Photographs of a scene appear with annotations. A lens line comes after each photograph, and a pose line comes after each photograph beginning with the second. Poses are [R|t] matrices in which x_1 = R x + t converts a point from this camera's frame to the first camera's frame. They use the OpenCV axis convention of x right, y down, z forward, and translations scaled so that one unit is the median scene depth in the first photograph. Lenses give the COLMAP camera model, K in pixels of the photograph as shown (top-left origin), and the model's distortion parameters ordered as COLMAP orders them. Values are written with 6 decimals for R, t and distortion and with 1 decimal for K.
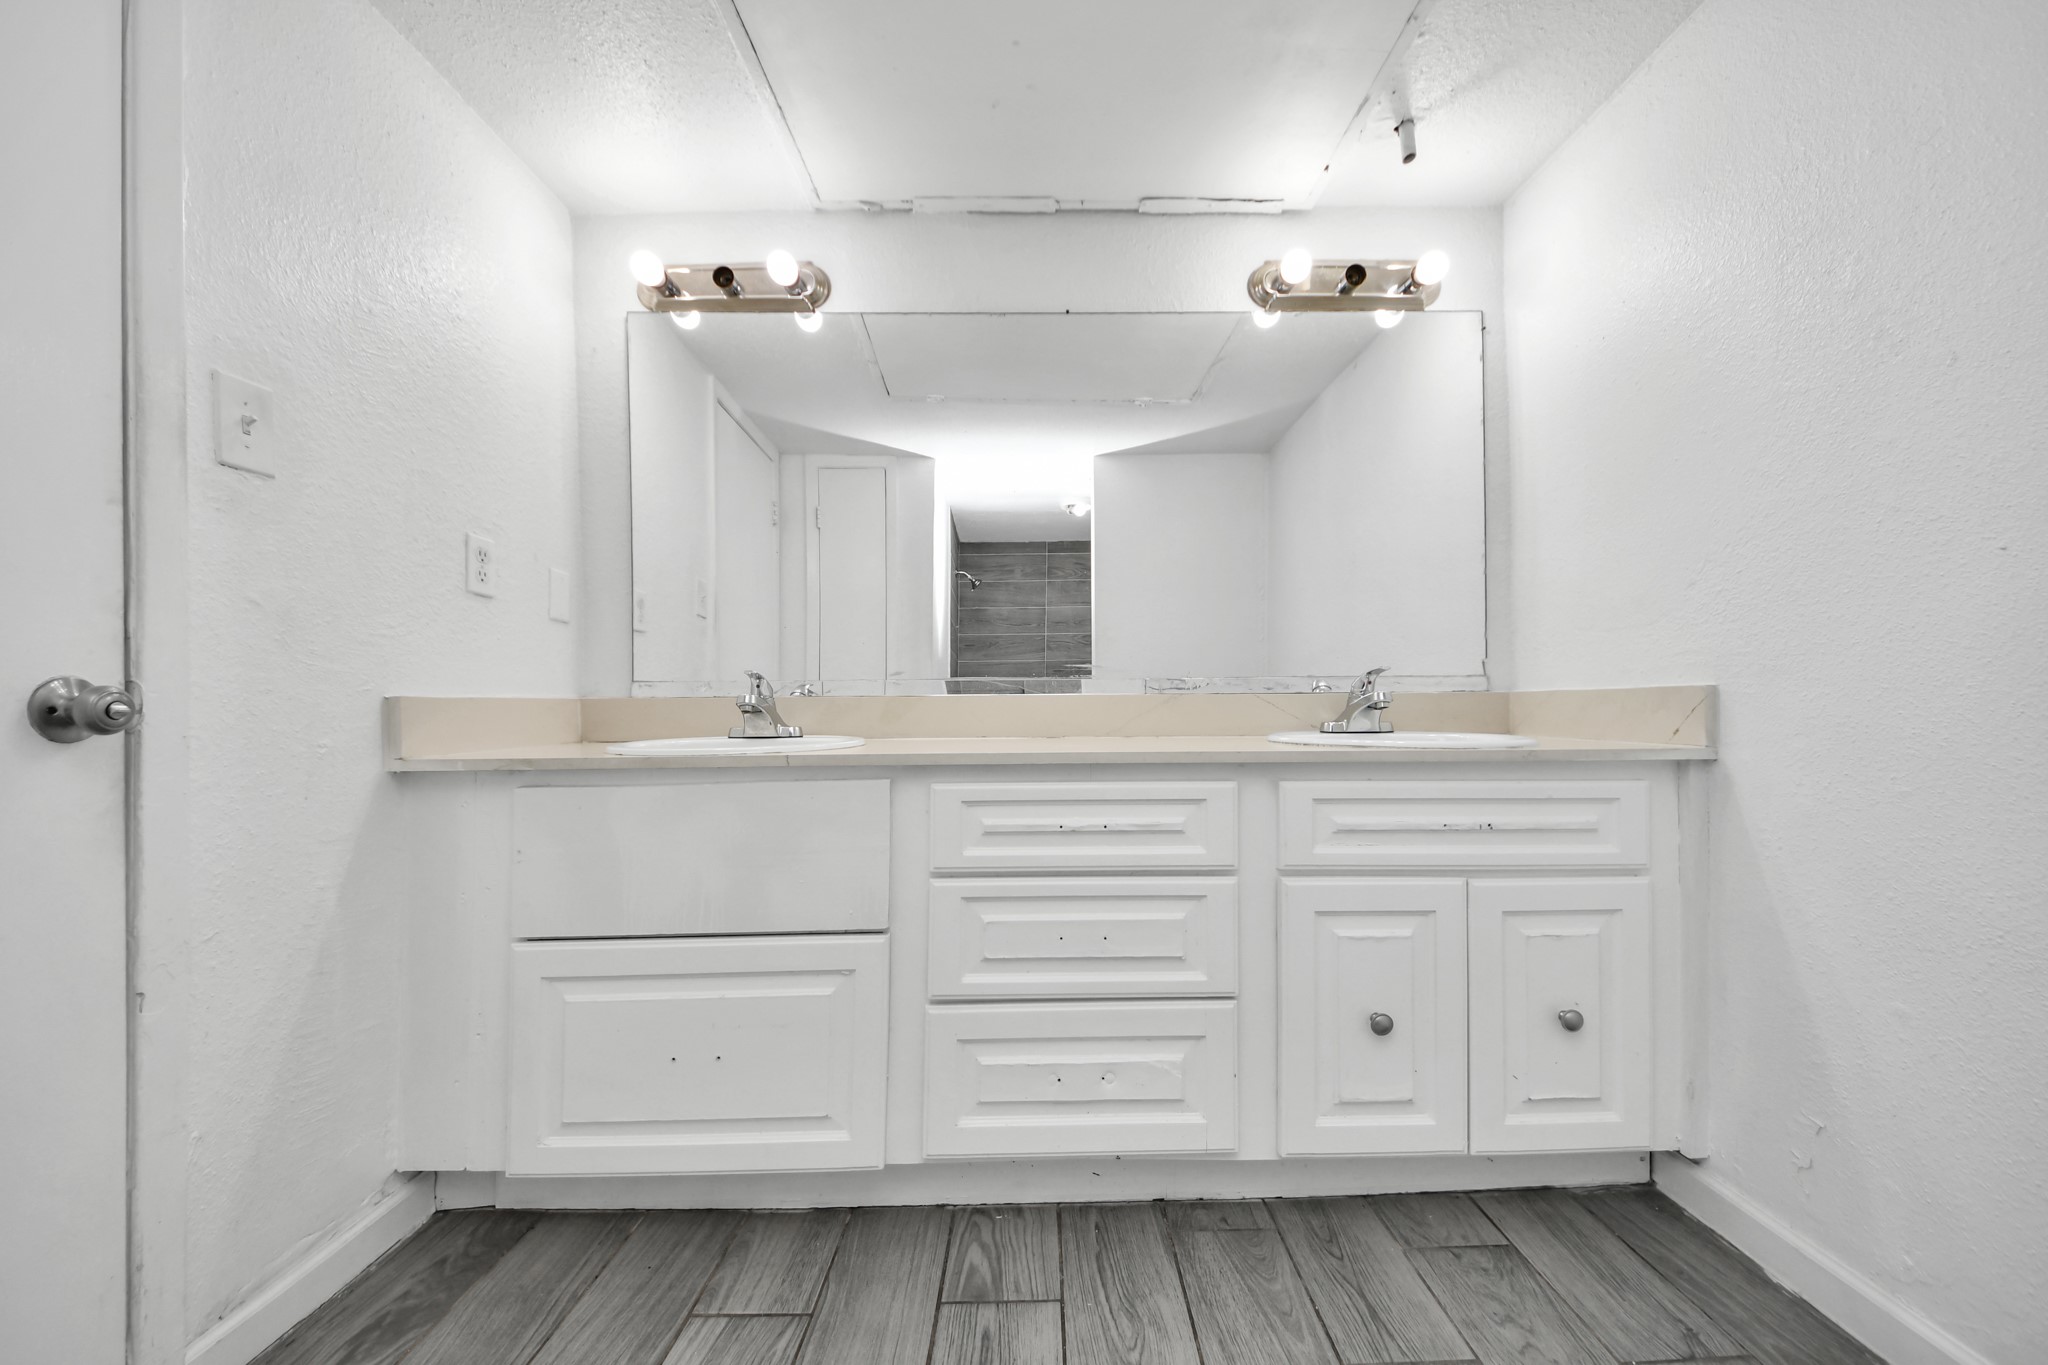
lens RADIAL K [[750.9, 0, 1041.2], [0, 750.9, 681.4], [0, 0, 1]] dist [0.003356, -0.005683]
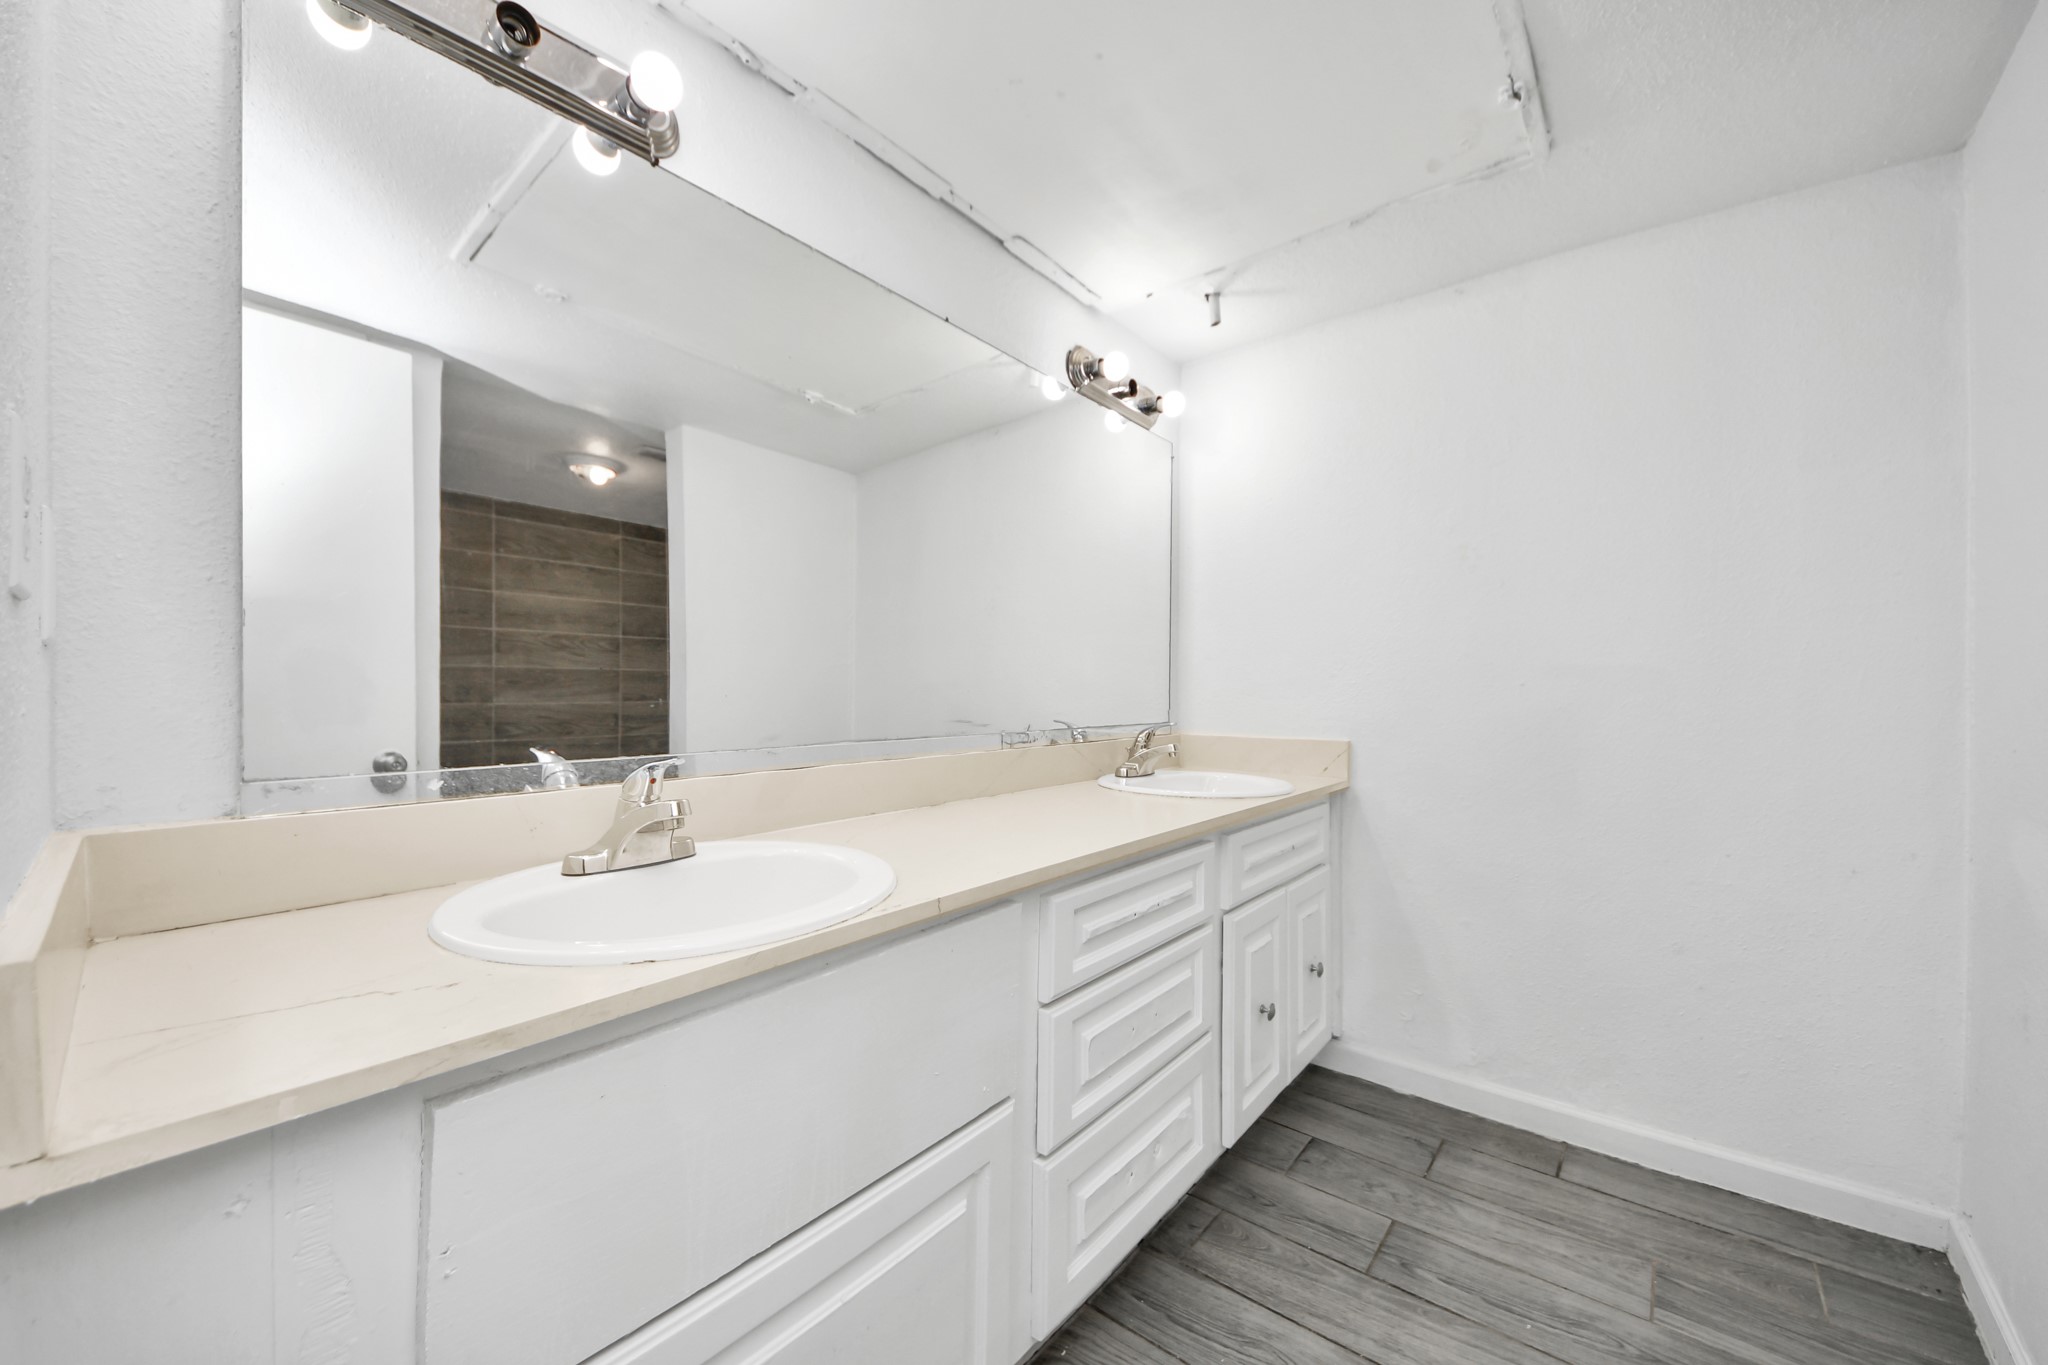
lens RADIAL K [[750.9, 0, 1036.6], [0, 750.9, 691.0], [0, 0, 1]] dist [0.003356, -0.005683]
pose [[0.650107, 0.021823, 0.759529, -0.767368], [-0.035810, 0.999357, 0.001938, -0.082056], [-0.758998, -0.028459, 0.650470, 0.452488]]
